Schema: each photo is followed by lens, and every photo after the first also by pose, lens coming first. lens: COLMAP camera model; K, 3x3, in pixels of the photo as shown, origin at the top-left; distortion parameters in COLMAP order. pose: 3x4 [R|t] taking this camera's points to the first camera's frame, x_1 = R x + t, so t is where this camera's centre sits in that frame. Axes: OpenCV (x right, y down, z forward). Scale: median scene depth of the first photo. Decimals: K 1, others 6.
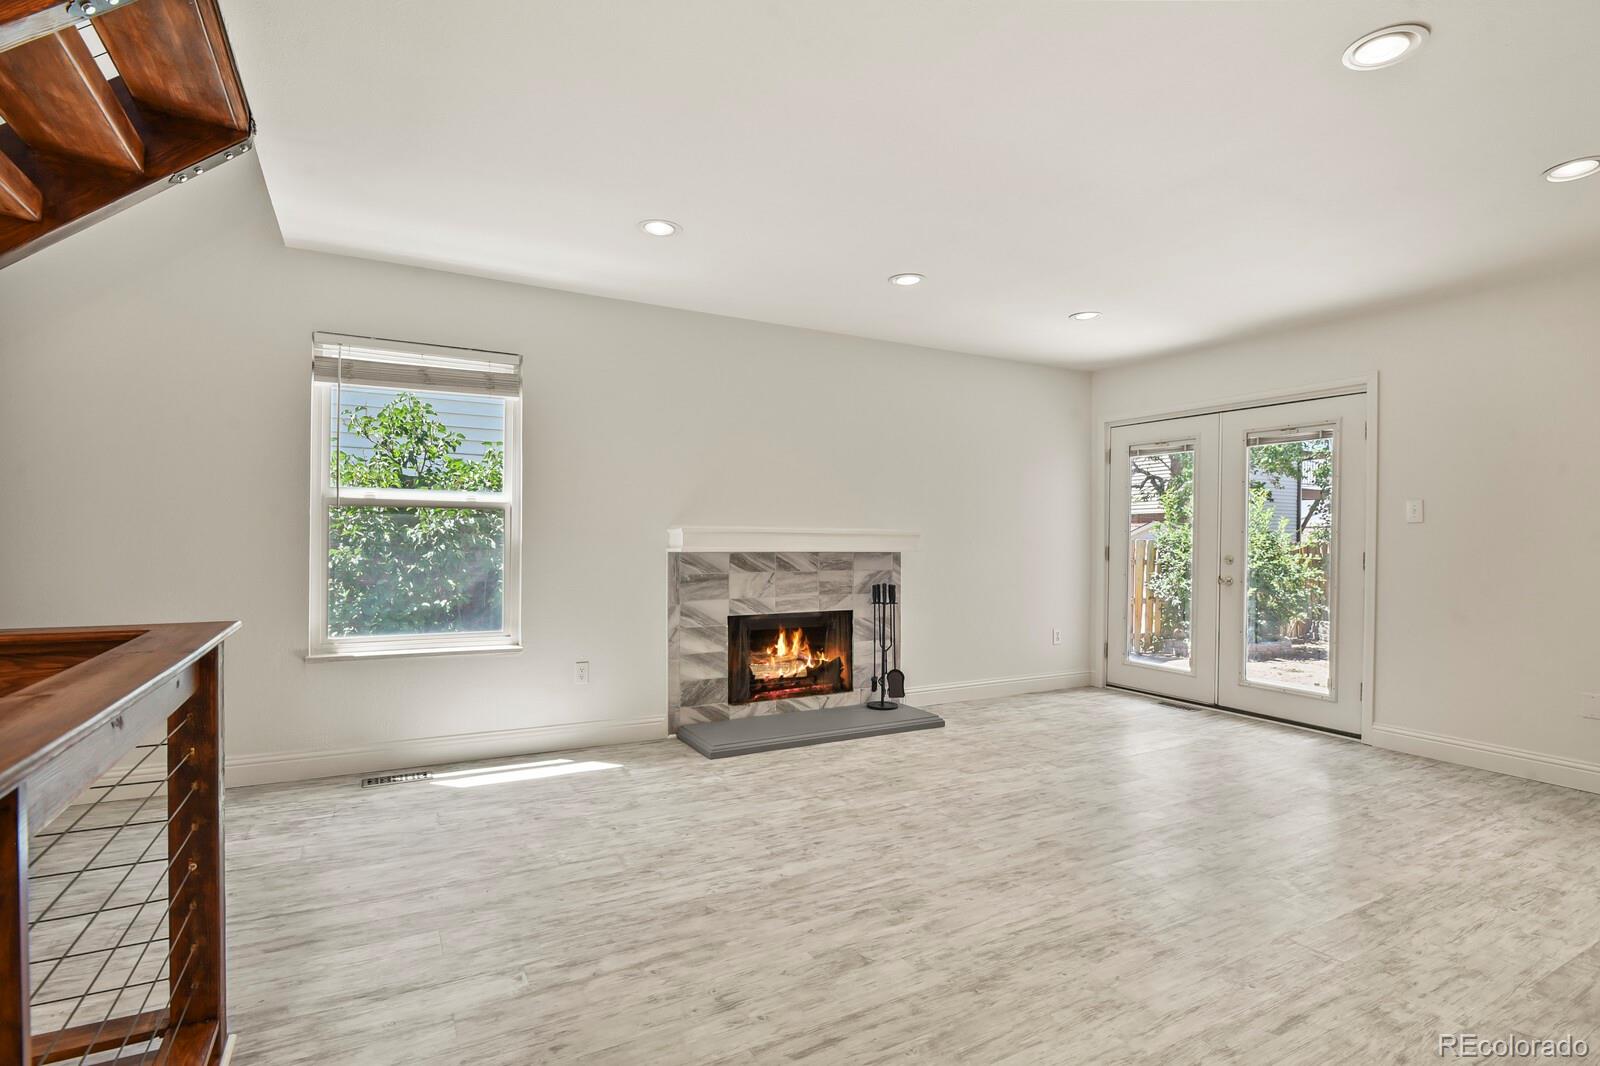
lens RADIAL K [[777.3, 0, 797.2], [0, 777.3, 536.1], [0, 0, 1]] dist [-0.005522, -0.004888]
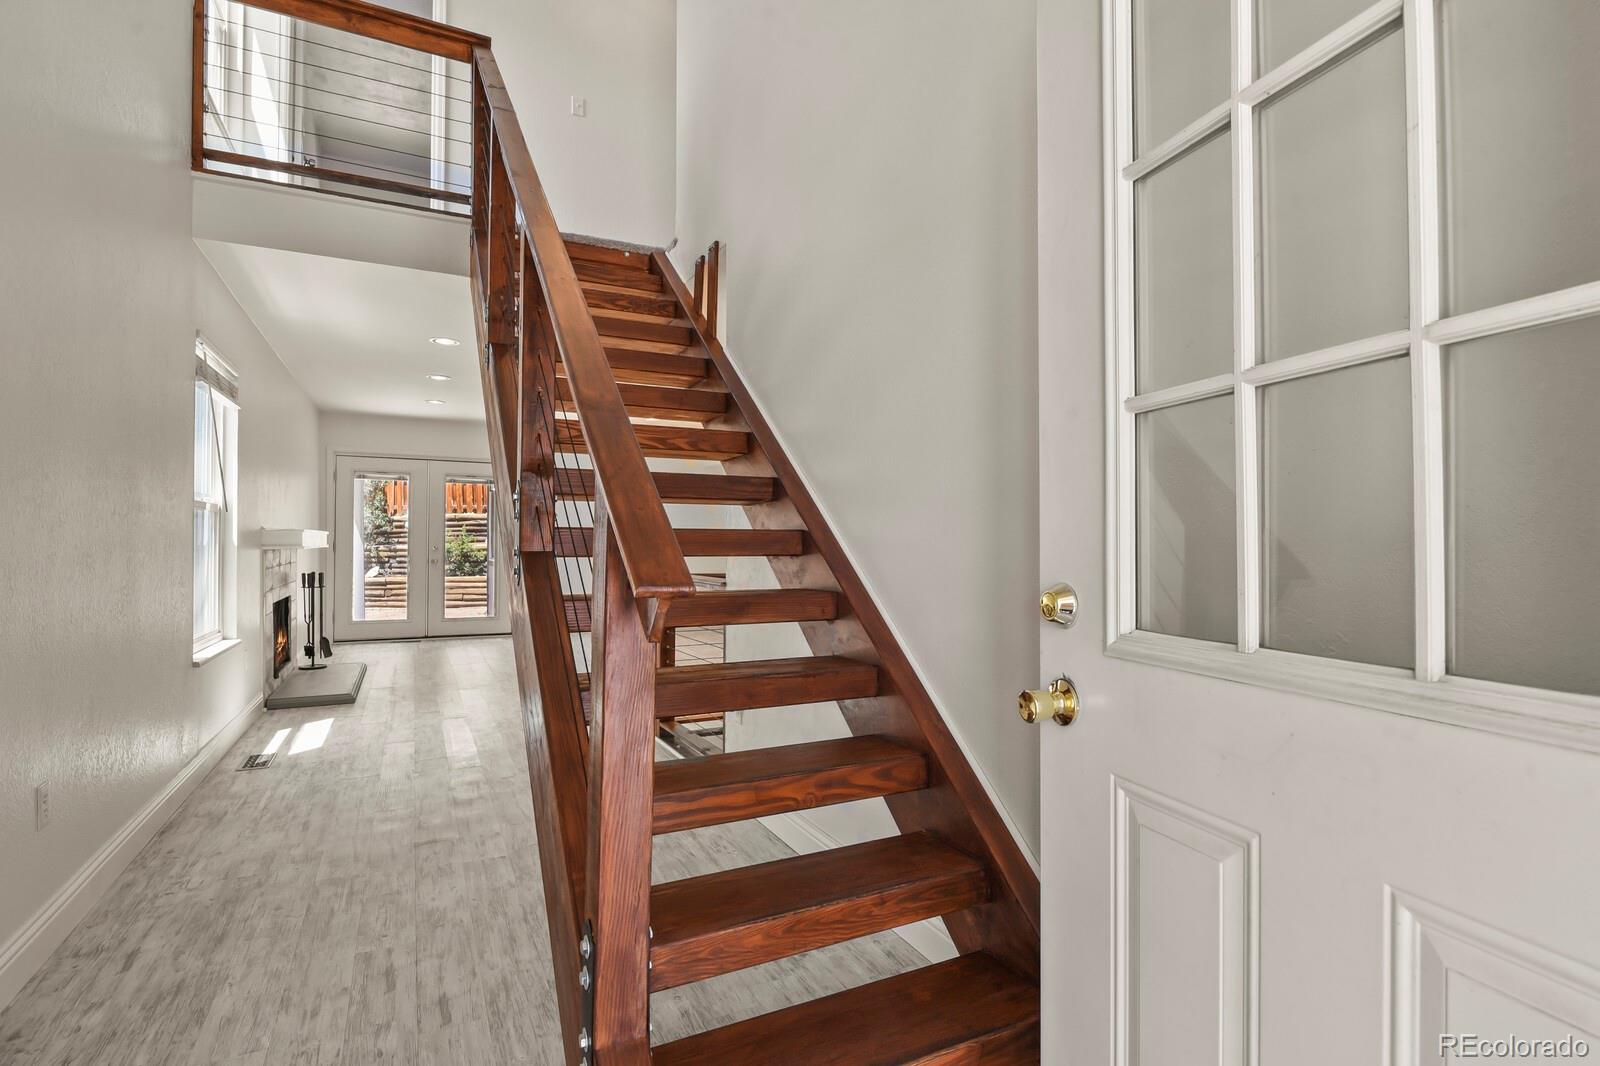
lens RADIAL K [[777.3, 0, 805.5], [0, 777.3, 536.6], [0, 0, 1]] dist [-0.005522, -0.004888]
pose [[0.030069, -0.003430, 0.999542, -1.686849], [-0.008943, 0.999953, 0.003700, -0.014571], [-0.999508, -0.009050, 0.030037, 0.216519]]
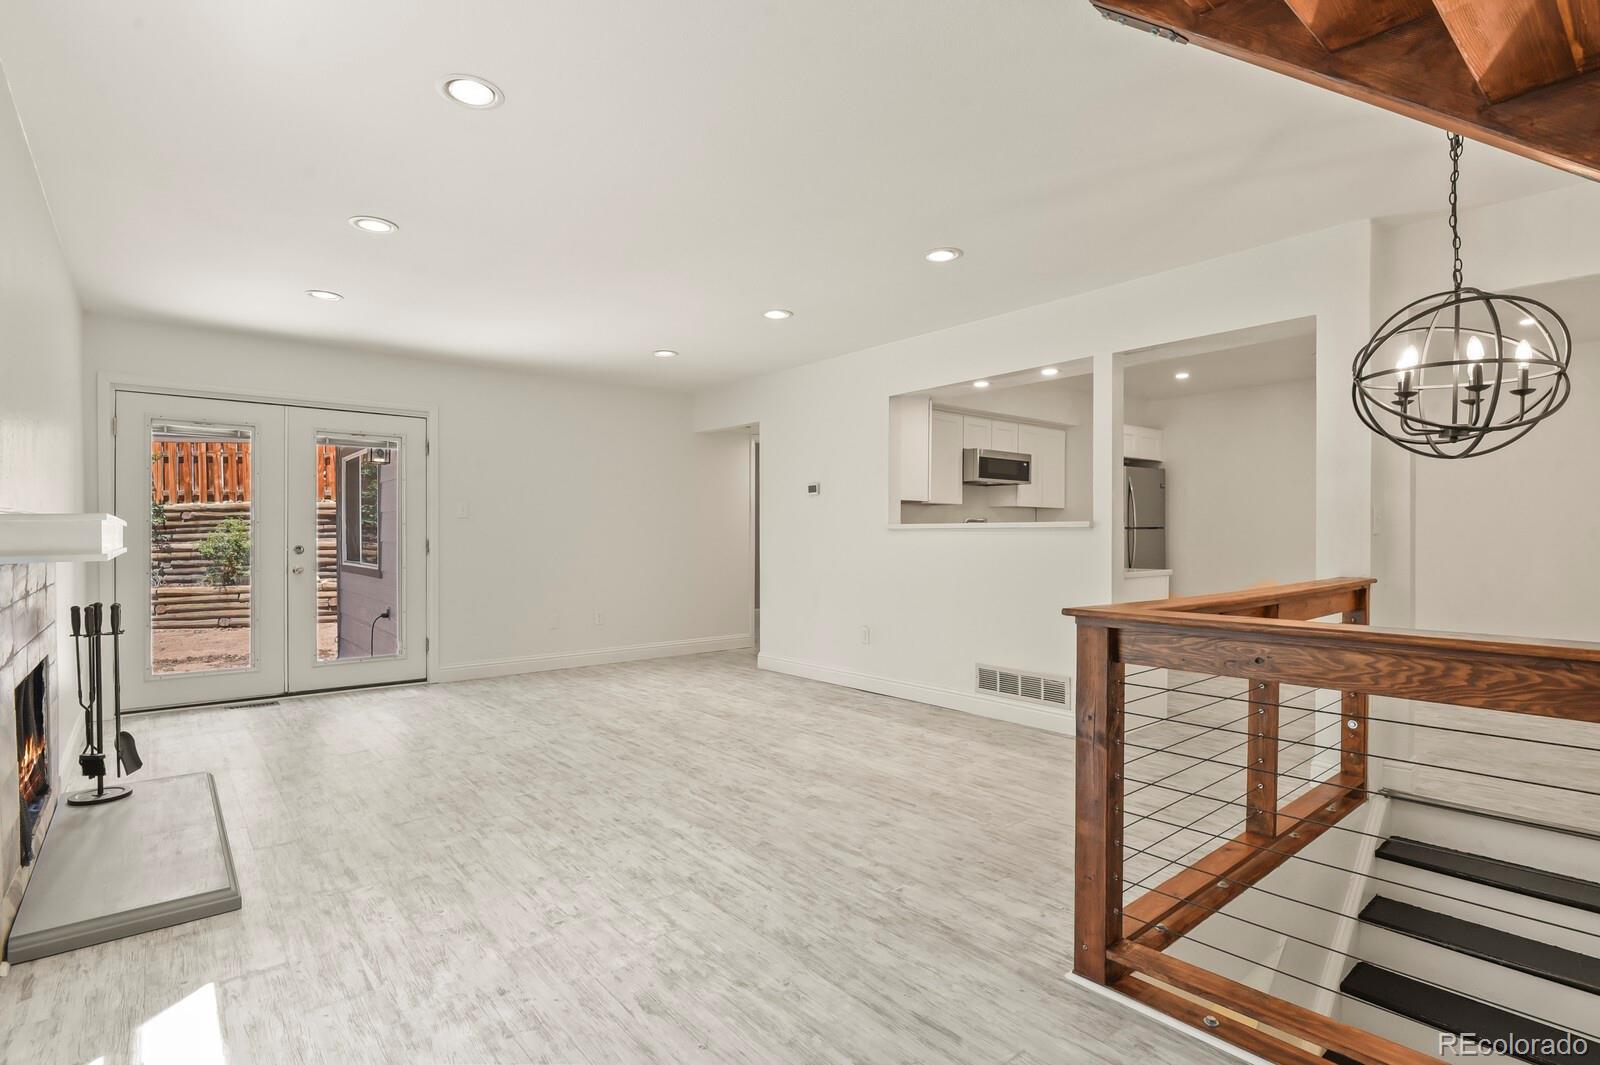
lens RADIAL K [[777.3, 0, 805.2], [0, 777.3, 534.9], [0, 0, 1]] dist [-0.005522, -0.004888]
pose [[-0.198631, -0.010967, 0.980013, -0.907537], [-0.002720, 0.999940, 0.010638, -0.004333], [-0.980071, -0.000552, -0.198648, 0.824175]]
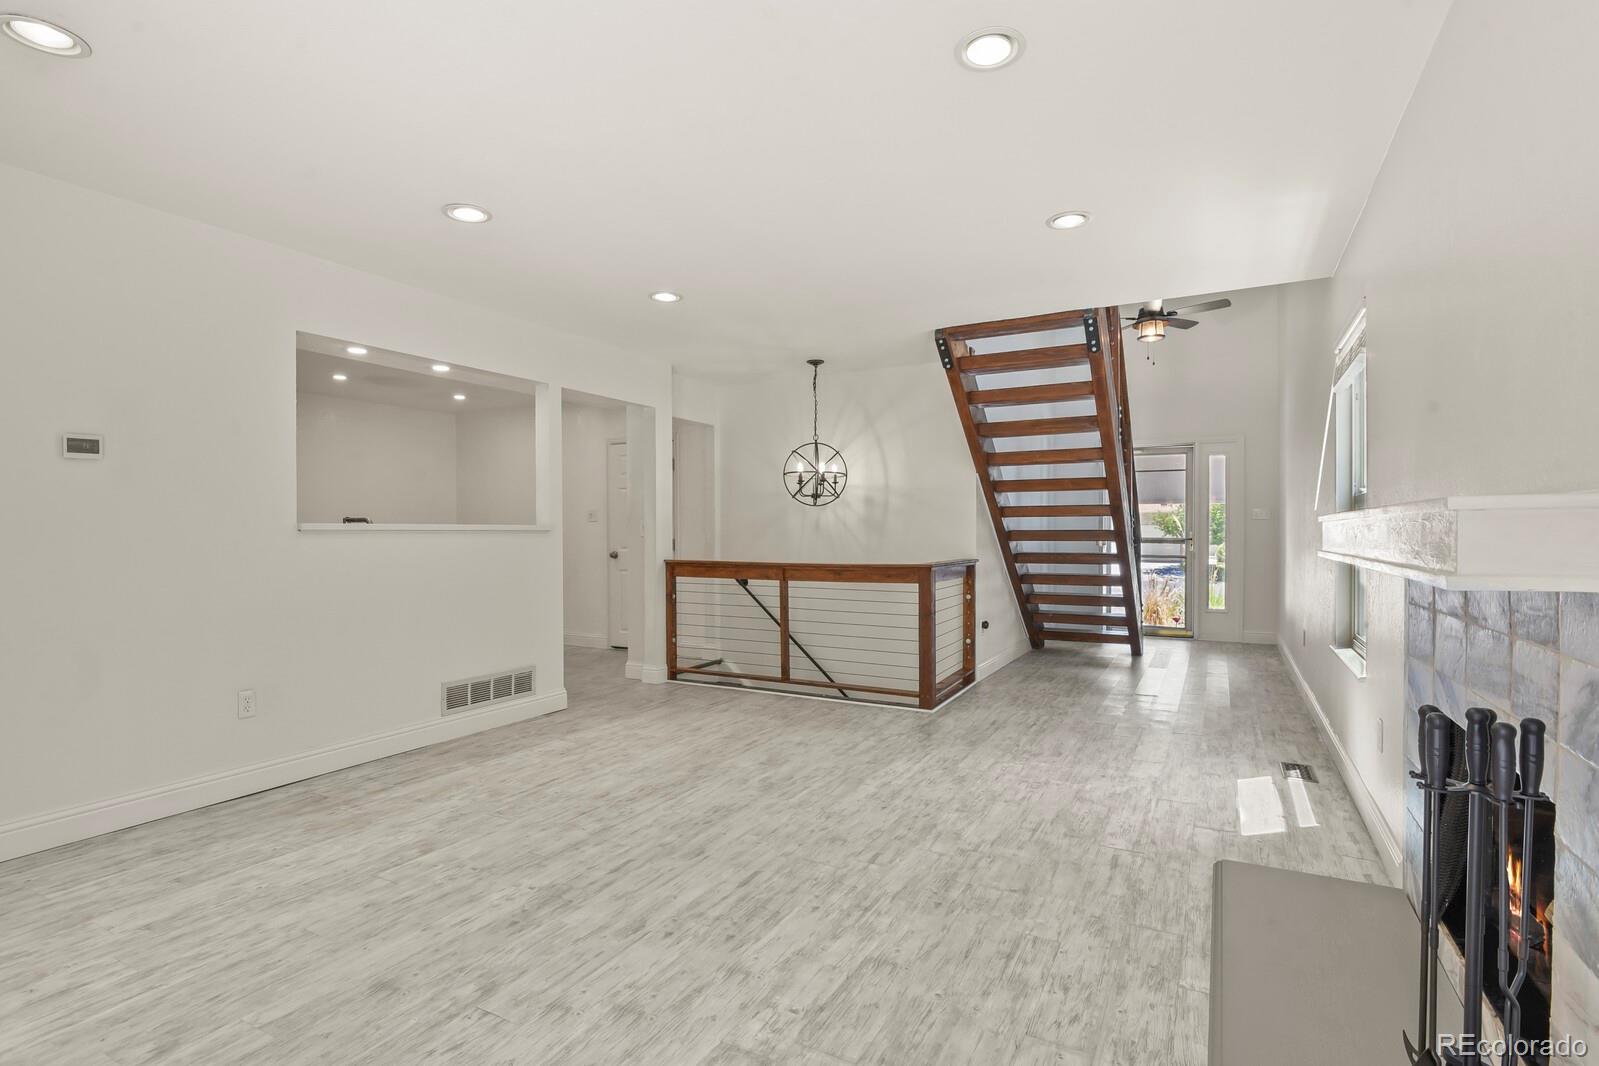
lens RADIAL K [[776.8, 0, 800.9], [0, 776.8, 532.4], [0, 0, 1]] dist [-0.005522, -0.004888]
pose [[-0.837852, -0.007310, -0.545849, 0.630200], [-0.002911, 0.999956, -0.008923, 0.010769], [0.545890, -0.005887, -0.837836, 1.602797]]
